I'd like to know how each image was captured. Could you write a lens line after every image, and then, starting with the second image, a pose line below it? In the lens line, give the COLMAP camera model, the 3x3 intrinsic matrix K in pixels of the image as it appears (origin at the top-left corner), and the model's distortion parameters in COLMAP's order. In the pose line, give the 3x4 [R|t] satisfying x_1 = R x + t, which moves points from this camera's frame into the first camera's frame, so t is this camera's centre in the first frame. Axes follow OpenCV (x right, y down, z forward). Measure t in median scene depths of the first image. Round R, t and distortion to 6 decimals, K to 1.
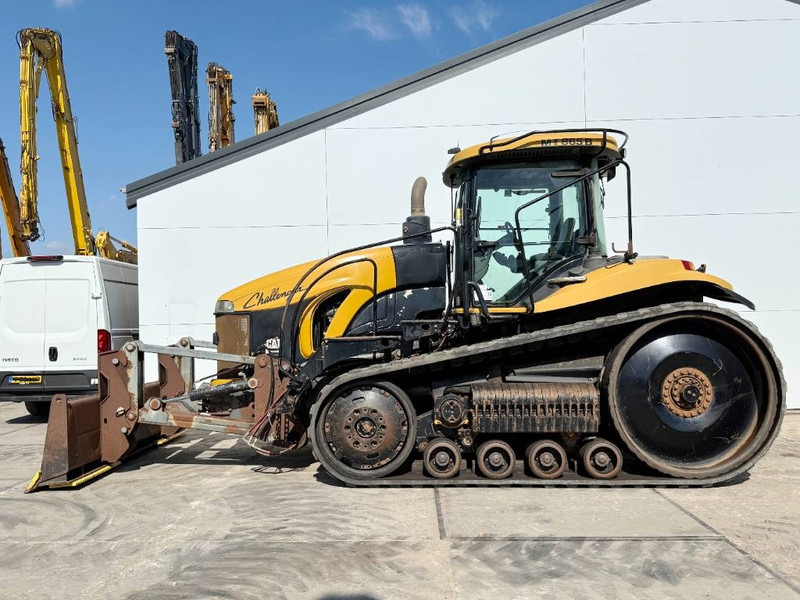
lens RADIAL K [[641.1, 0, 421.7], [0, 641.1, 292.0], [0, 0, 1]] dist [0.075876, -0.094344]
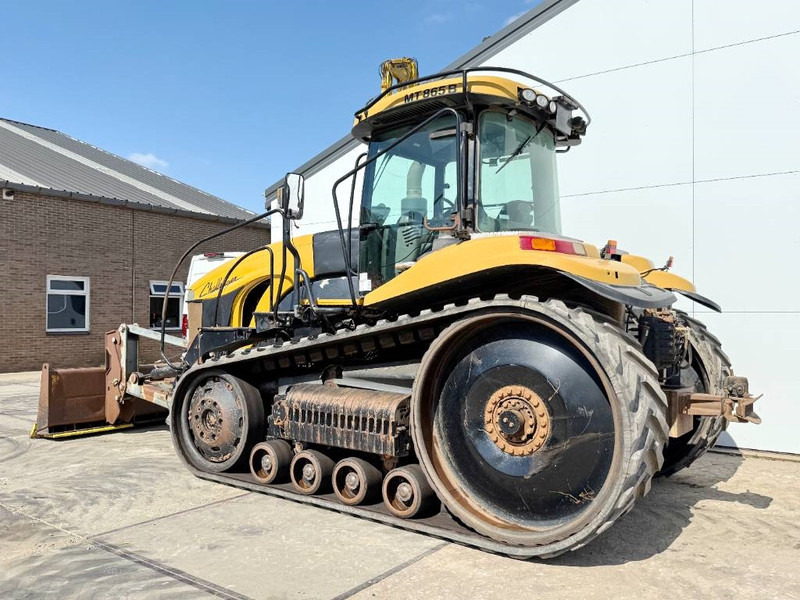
lens RADIAL K [[641.1, 0, 421.7], [0, 641.1, 292.0], [0, 0, 1]] dist [0.075876, -0.094344]
pose [[0.829014, 0.006839, -0.559186, 0.739848], [0.000539, 0.999915, 0.013028, 0.003839], [0.559228, -0.011102, 0.828940, 0.365073]]
